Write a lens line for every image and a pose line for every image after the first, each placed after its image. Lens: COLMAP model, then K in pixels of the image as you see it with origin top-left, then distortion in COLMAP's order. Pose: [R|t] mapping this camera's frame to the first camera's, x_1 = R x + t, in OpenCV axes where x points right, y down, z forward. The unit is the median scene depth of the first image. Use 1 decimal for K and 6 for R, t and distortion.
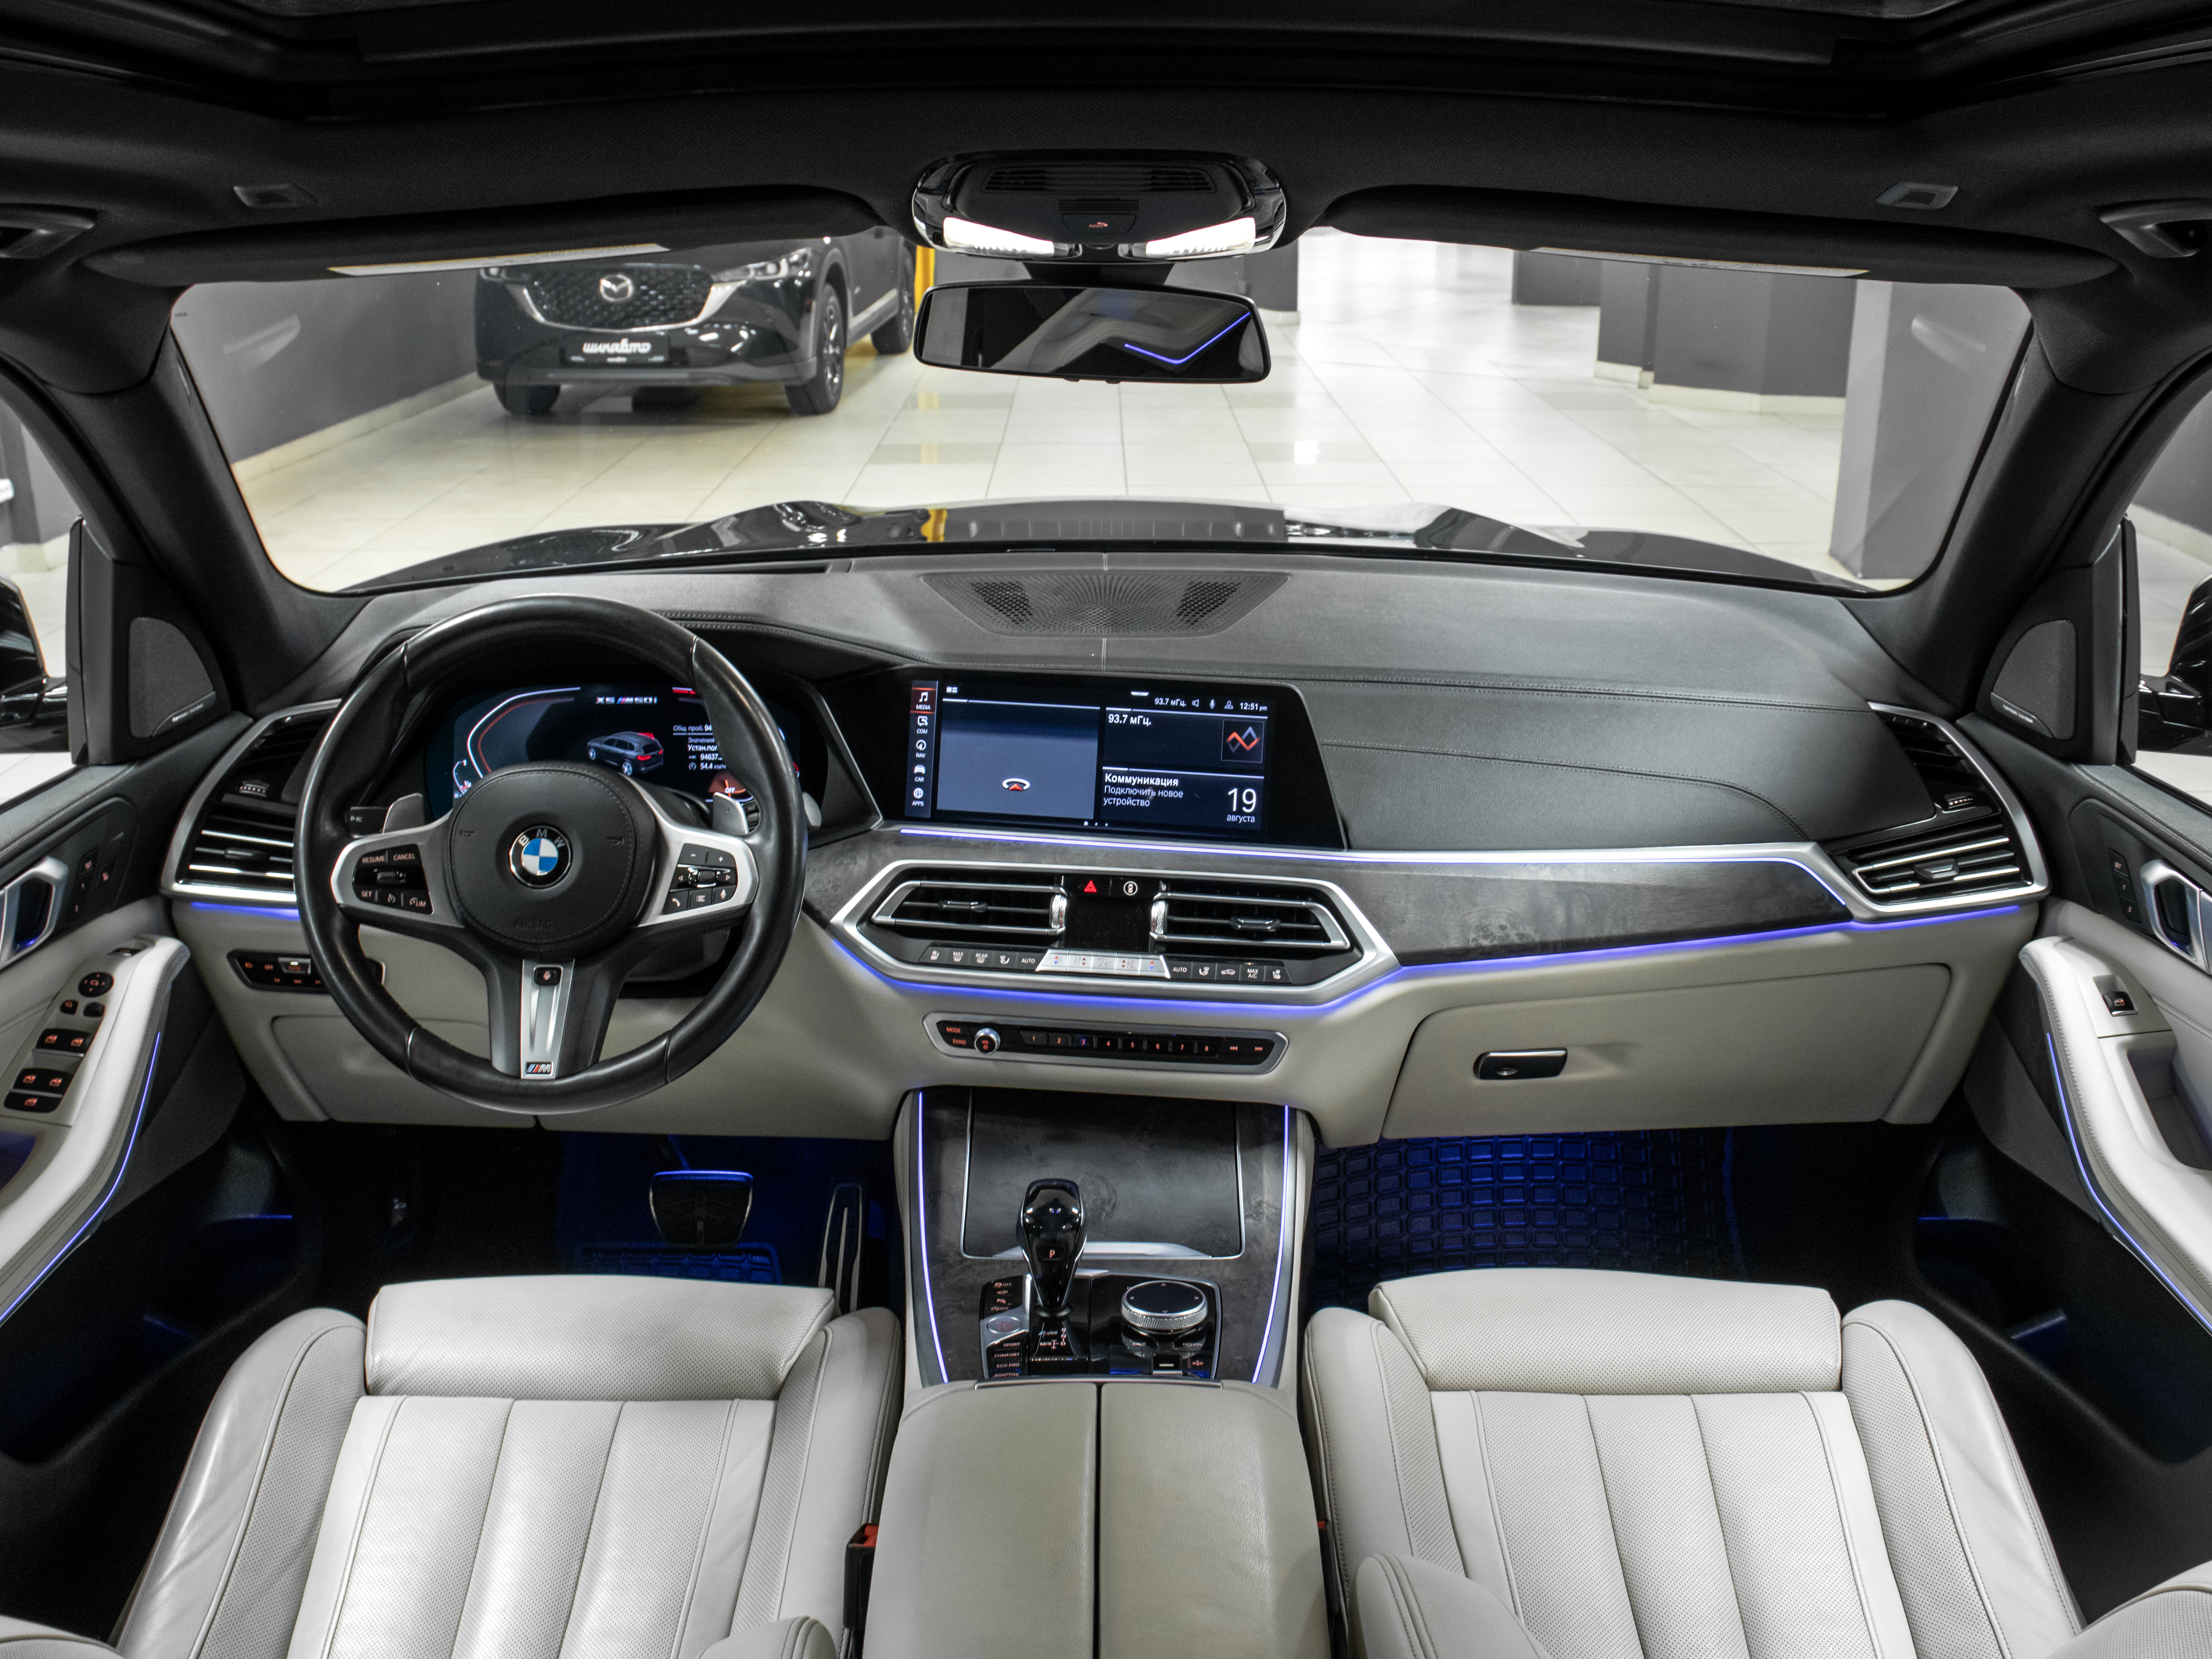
lens RADIAL K [[2194.8, 0, 1104.1], [0, 2194.8, 859.1], [0, 0, 1]] dist [-0.188981, 0.172686]
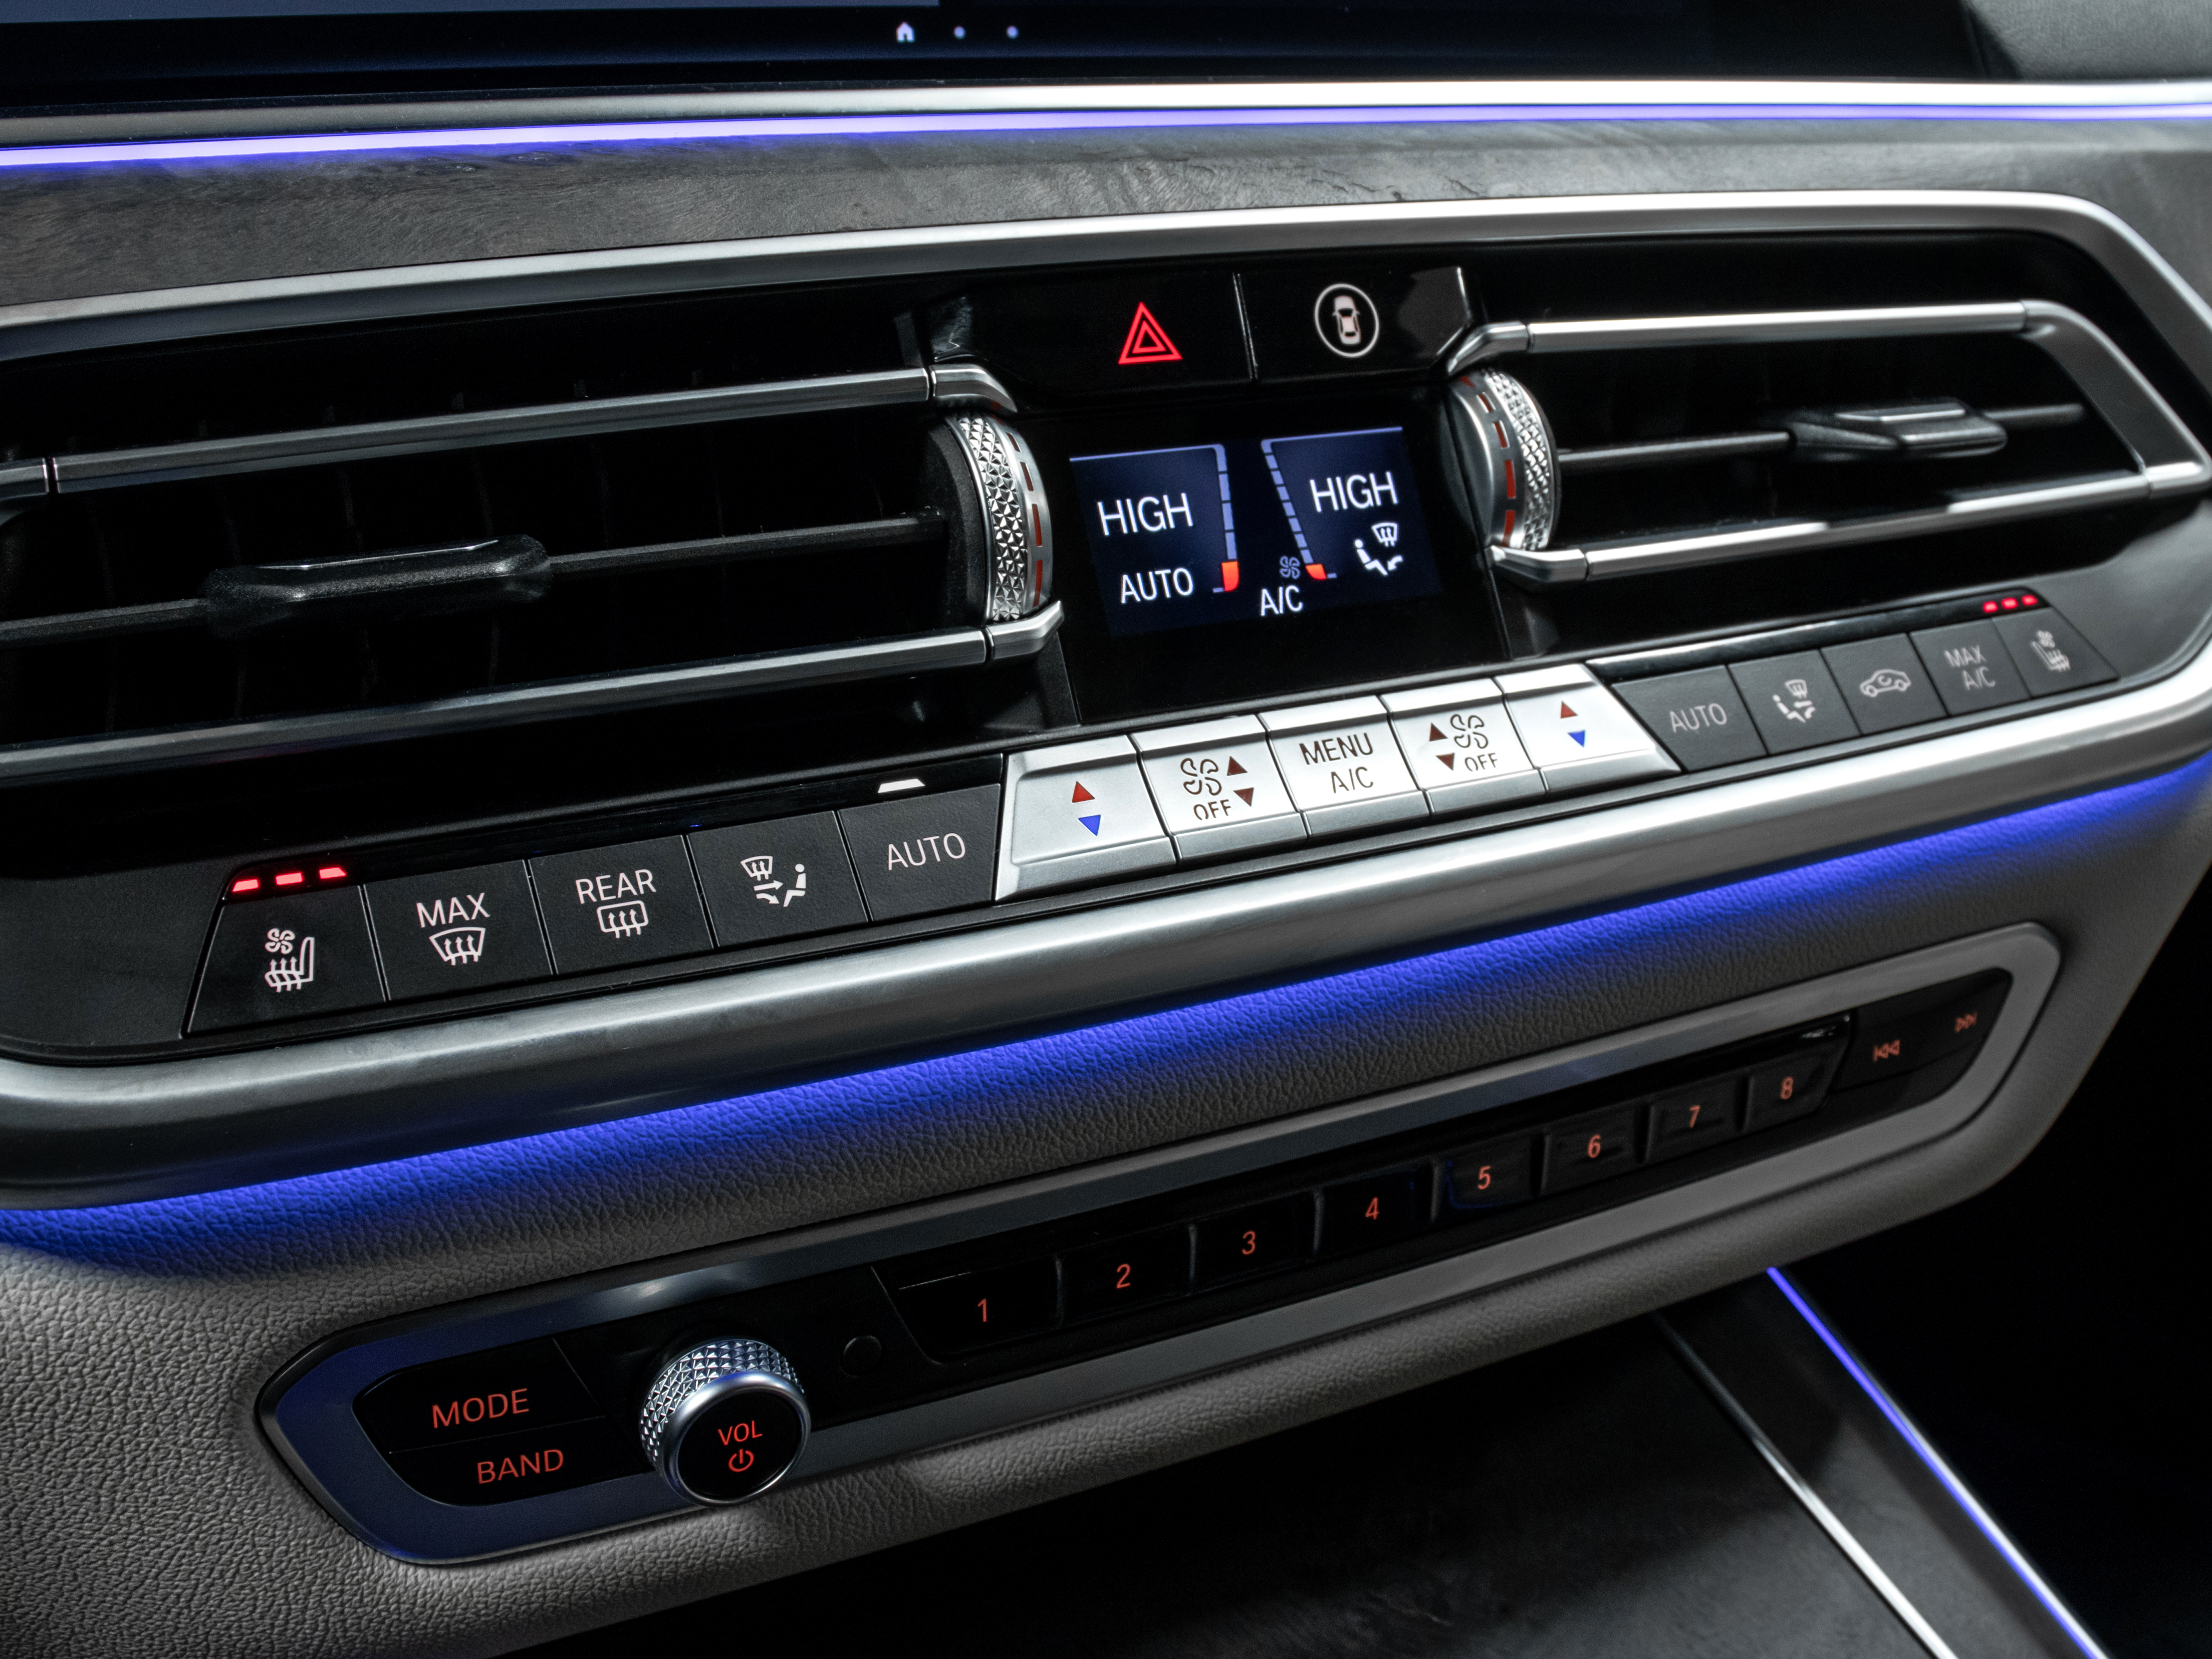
lens RADIAL K [[2464.0, 0, 1105.4], [0, 2464.0, 759.7], [0, 0, 1]] dist [-0.182877, 0.133435]
pose [[0.810602, -0.192563, 0.553031, -0.117244], [0.160435, 0.981282, 0.106520, 0.023647], [-0.563191, 0.002380, 0.826323, 0.842063]]
